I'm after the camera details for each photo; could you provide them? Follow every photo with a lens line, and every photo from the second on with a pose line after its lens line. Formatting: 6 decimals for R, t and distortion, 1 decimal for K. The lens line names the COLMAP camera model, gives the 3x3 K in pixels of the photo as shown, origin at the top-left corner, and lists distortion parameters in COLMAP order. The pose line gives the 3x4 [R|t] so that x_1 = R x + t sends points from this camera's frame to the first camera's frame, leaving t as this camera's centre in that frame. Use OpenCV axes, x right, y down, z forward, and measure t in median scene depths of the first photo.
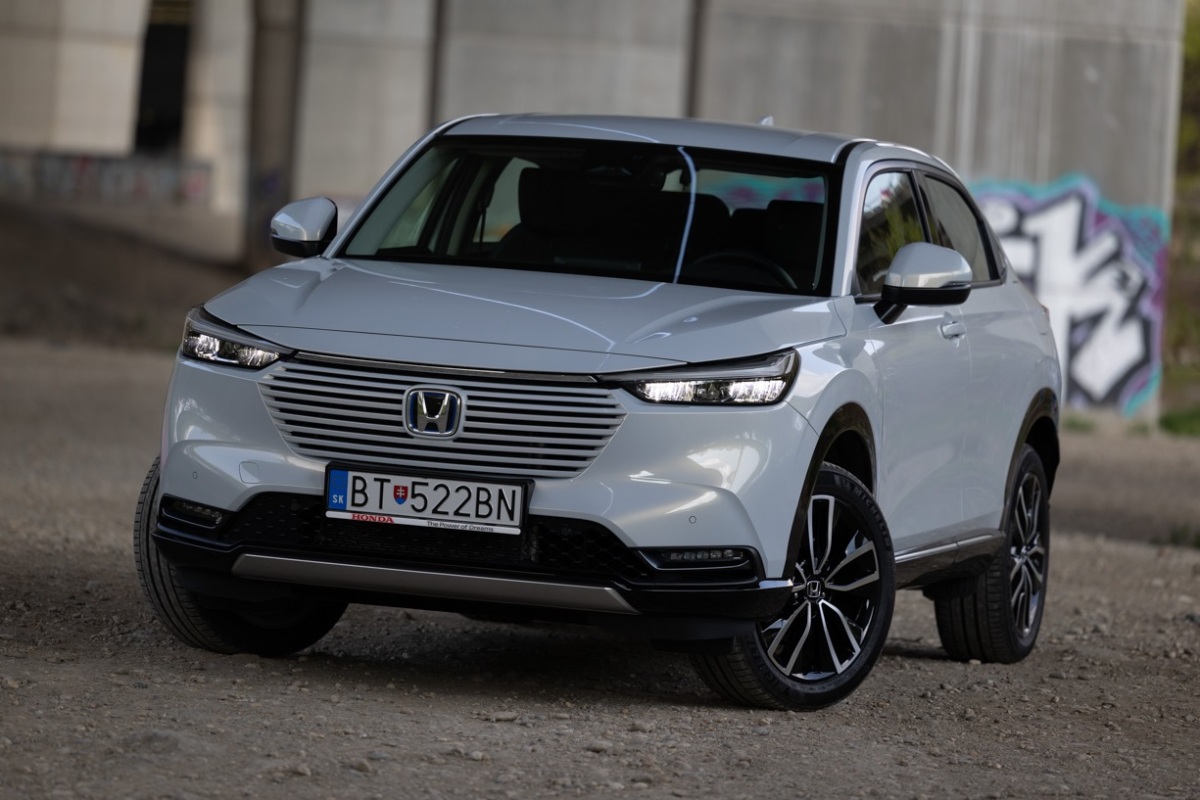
lens RADIAL K [[5582.3, 0, 603.5], [0, 5582.3, 396.5], [0, 0, 1]] dist [0.091712, 0.000000]
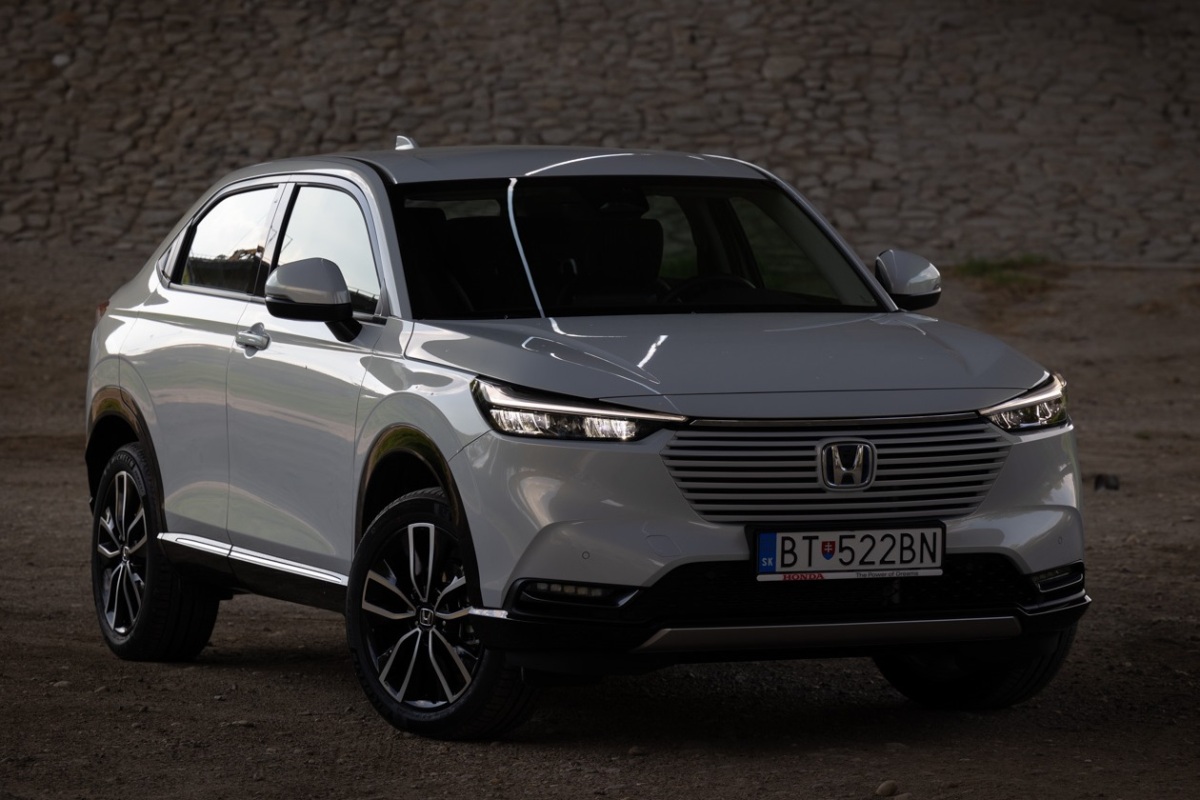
lens RADIAL K [[5571.6, 0, 595.8], [0, 5571.6, 393.5], [0, 0, 1]] dist [0.109587, 0.000000]
pose [[0.808846, -0.100522, 0.579365, -0.647760], [0.089066, 0.994856, 0.048266, -0.062470], [-0.581236, 0.012562, 0.813638, 0.209481]]
